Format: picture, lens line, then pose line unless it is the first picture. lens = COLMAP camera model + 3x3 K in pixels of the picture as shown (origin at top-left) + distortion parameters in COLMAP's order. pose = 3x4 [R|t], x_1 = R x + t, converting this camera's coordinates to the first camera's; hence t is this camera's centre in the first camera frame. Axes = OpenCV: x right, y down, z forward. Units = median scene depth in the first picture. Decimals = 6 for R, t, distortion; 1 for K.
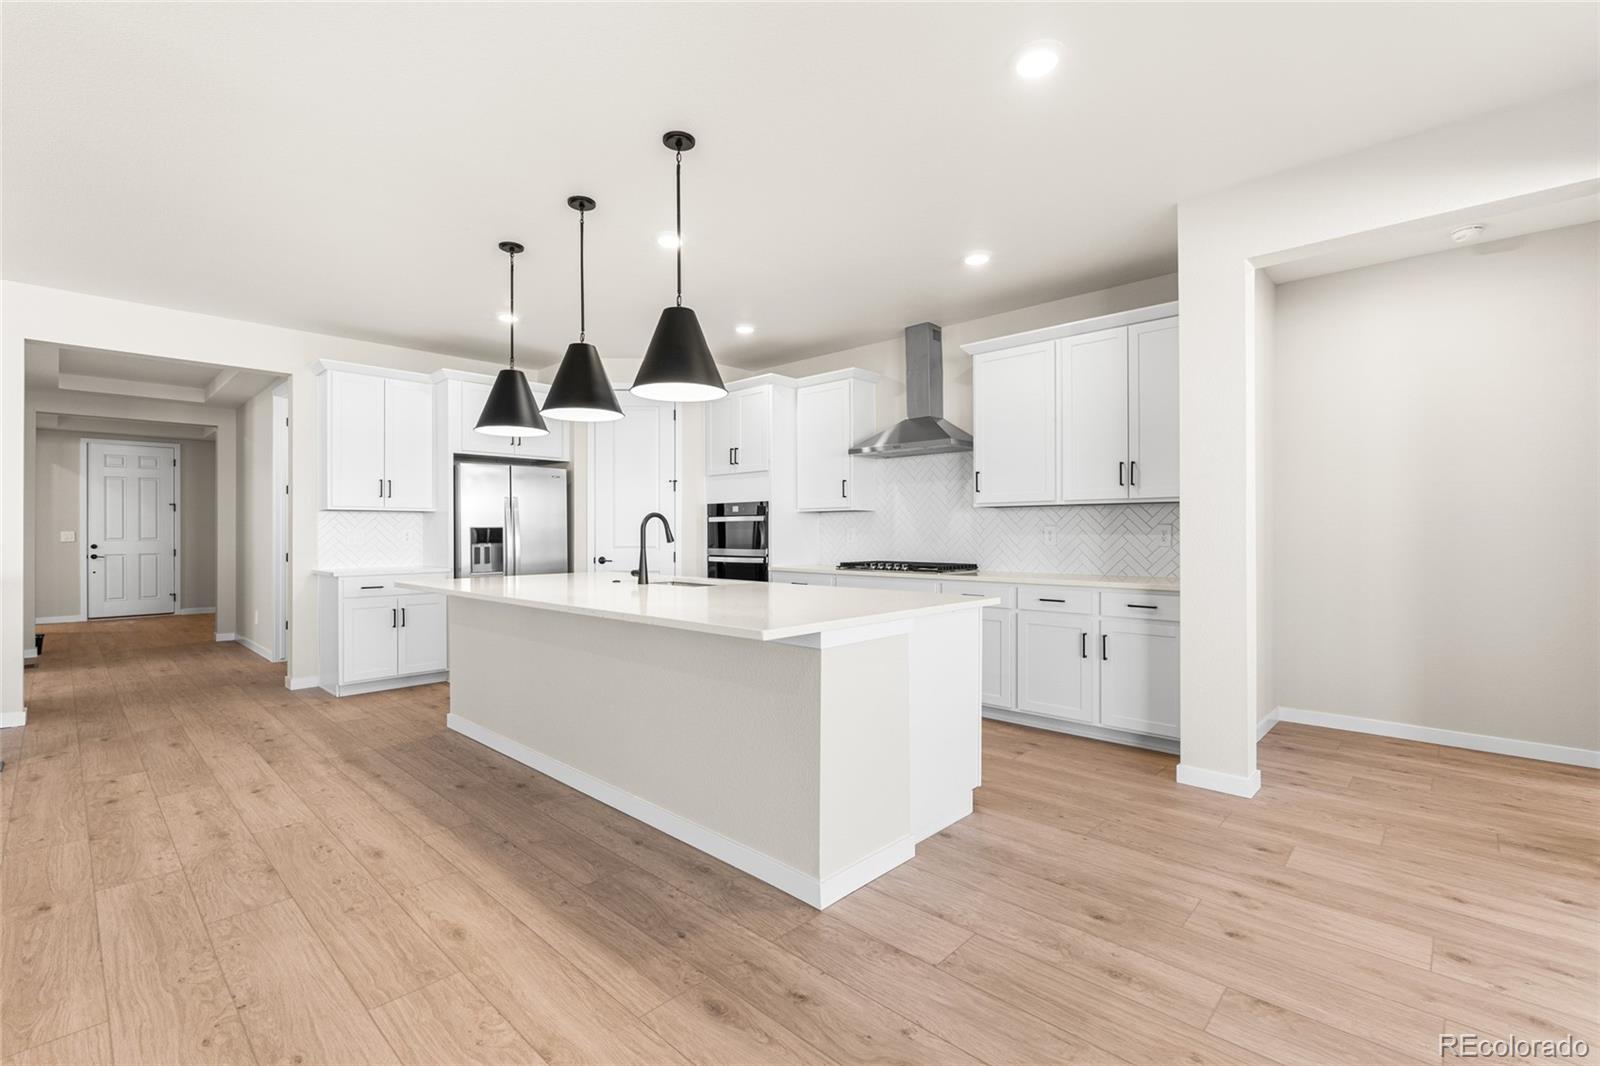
lens RADIAL K [[714.4, 0, 800.0], [0, 714.4, 529.6], [0, 0, 1]] dist [-0.002005, 0.000330]
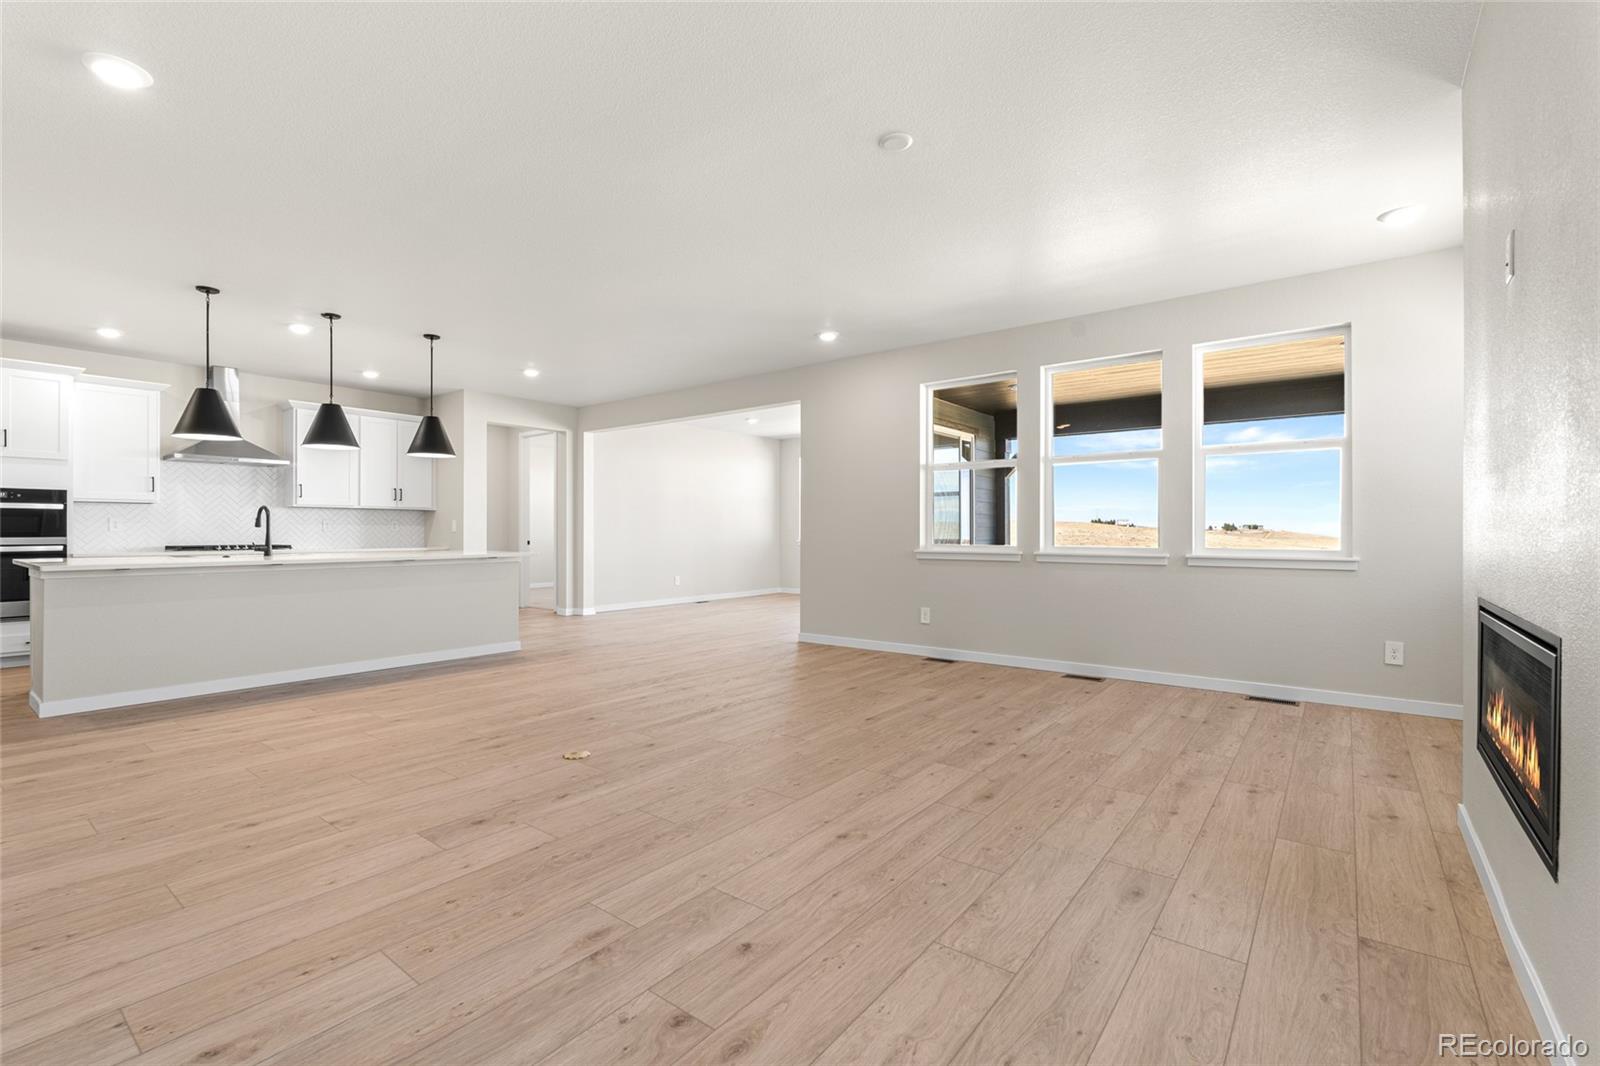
lens RADIAL K [[714.4, 0, 800.0], [0, 714.4, 529.6], [0, 0, 1]] dist [-0.002005, 0.000330]
pose [[-0.102982, 0.004205, 0.994674, -1.494912], [-0.005342, 0.999974, -0.004781, 0.020677], [-0.994669, -0.005806, -0.102957, 0.077039]]
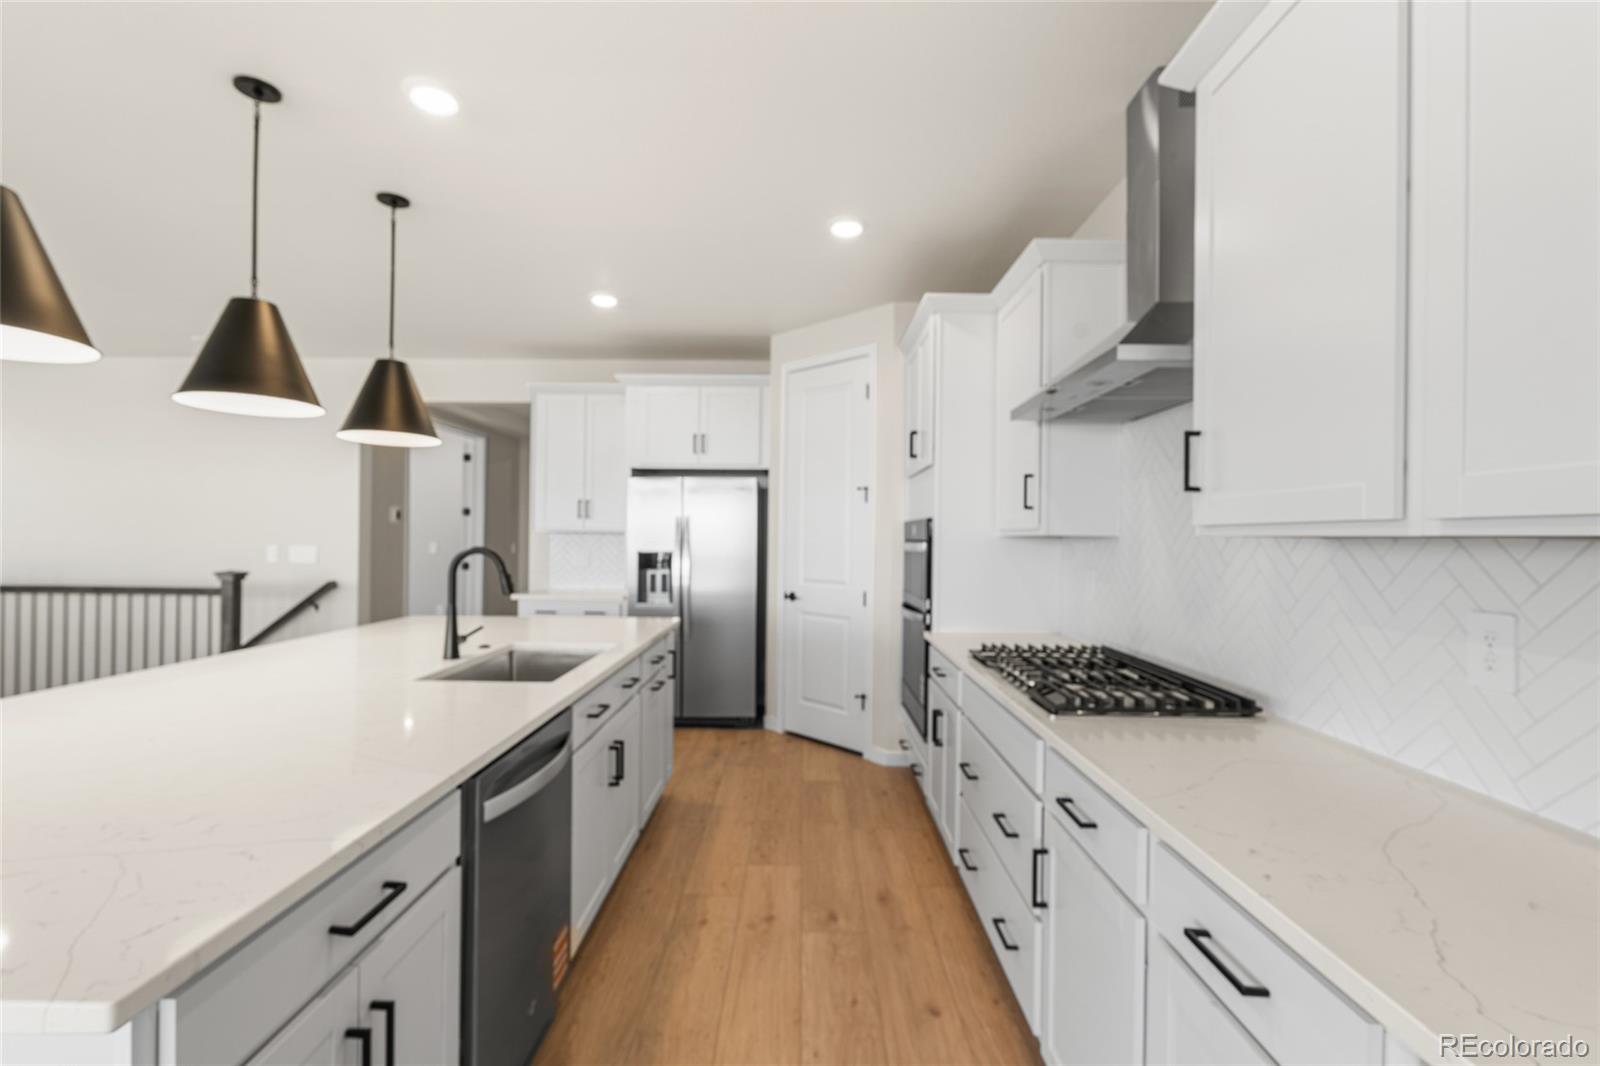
lens RADIAL K [[714.4, 0, 800.0], [0, 714.4, 529.6], [0, 0, 1]] dist [-0.002005, 0.000330]
pose [[0.684813, 0.003058, -0.728713, 0.385372], [-0.010232, 0.999933, -0.005419, -0.033171], [0.728647, 0.011167, 0.684798, 0.675980]]
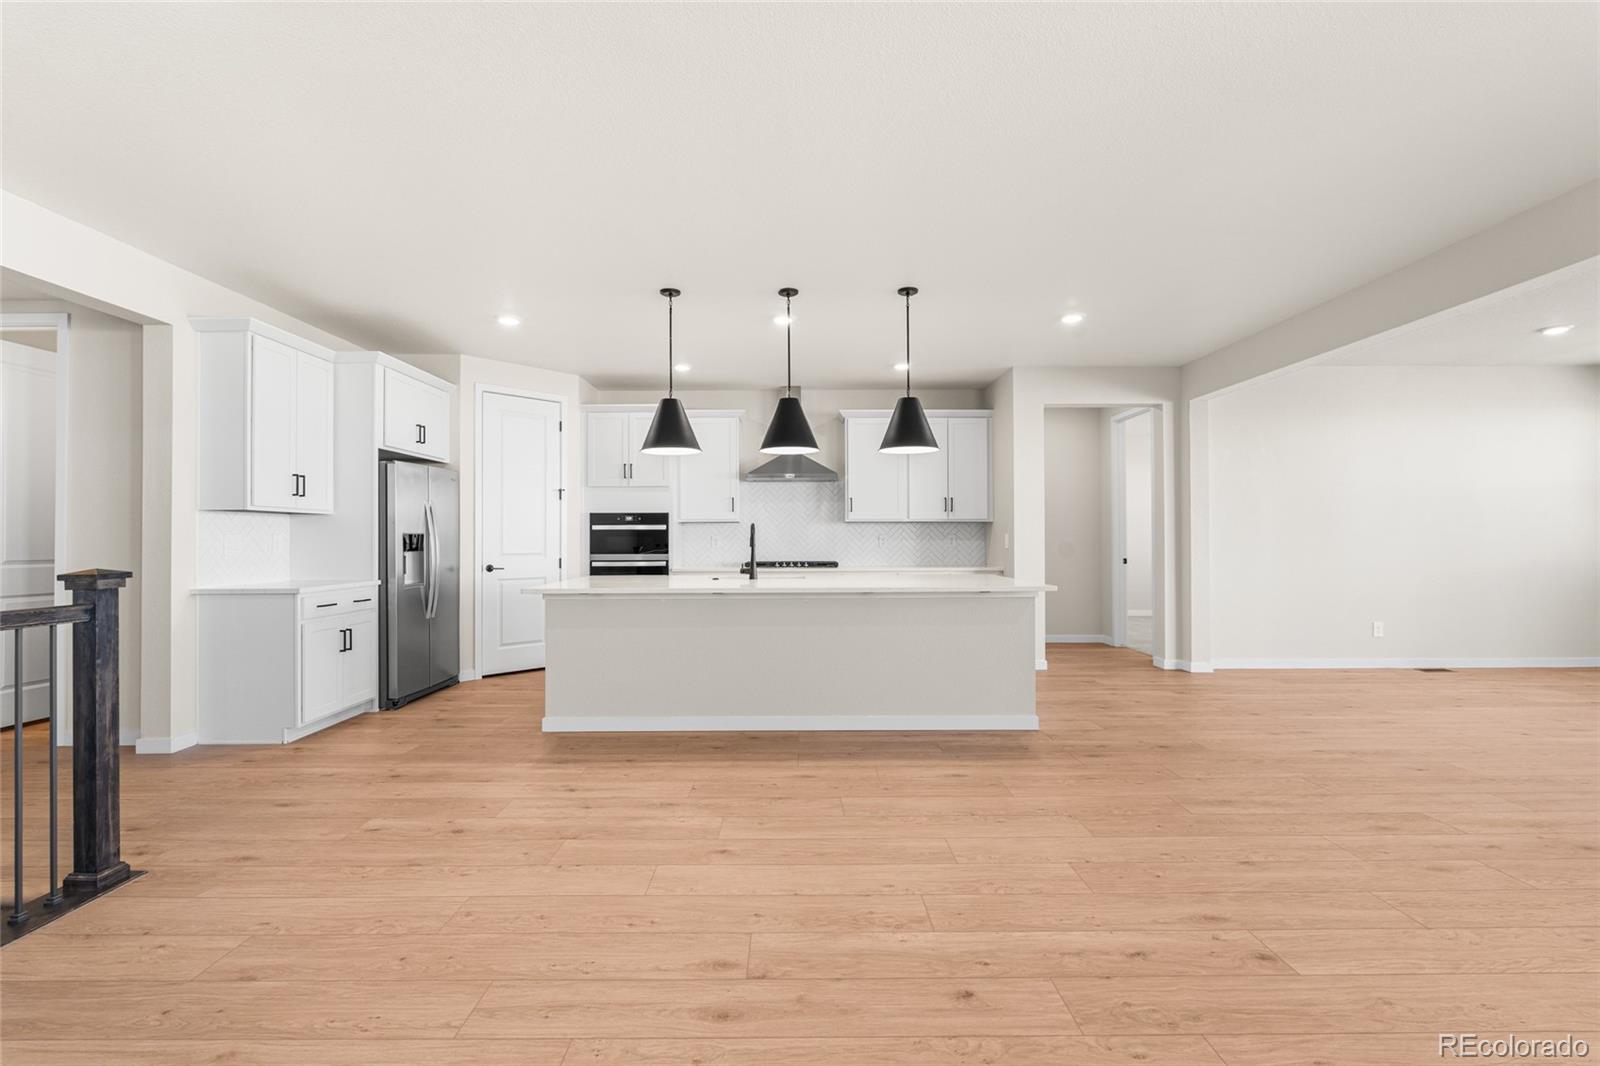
lens RADIAL K [[714.4, 0, 800.0], [0, 714.4, 529.6], [0, 0, 1]] dist [-0.002005, 0.000330]
pose [[0.716019, 0.009254, 0.698019, -0.900302], [-0.001045, 0.999925, -0.012184, 0.002434], [-0.698080, 0.007995, 0.715975, 0.021865]]
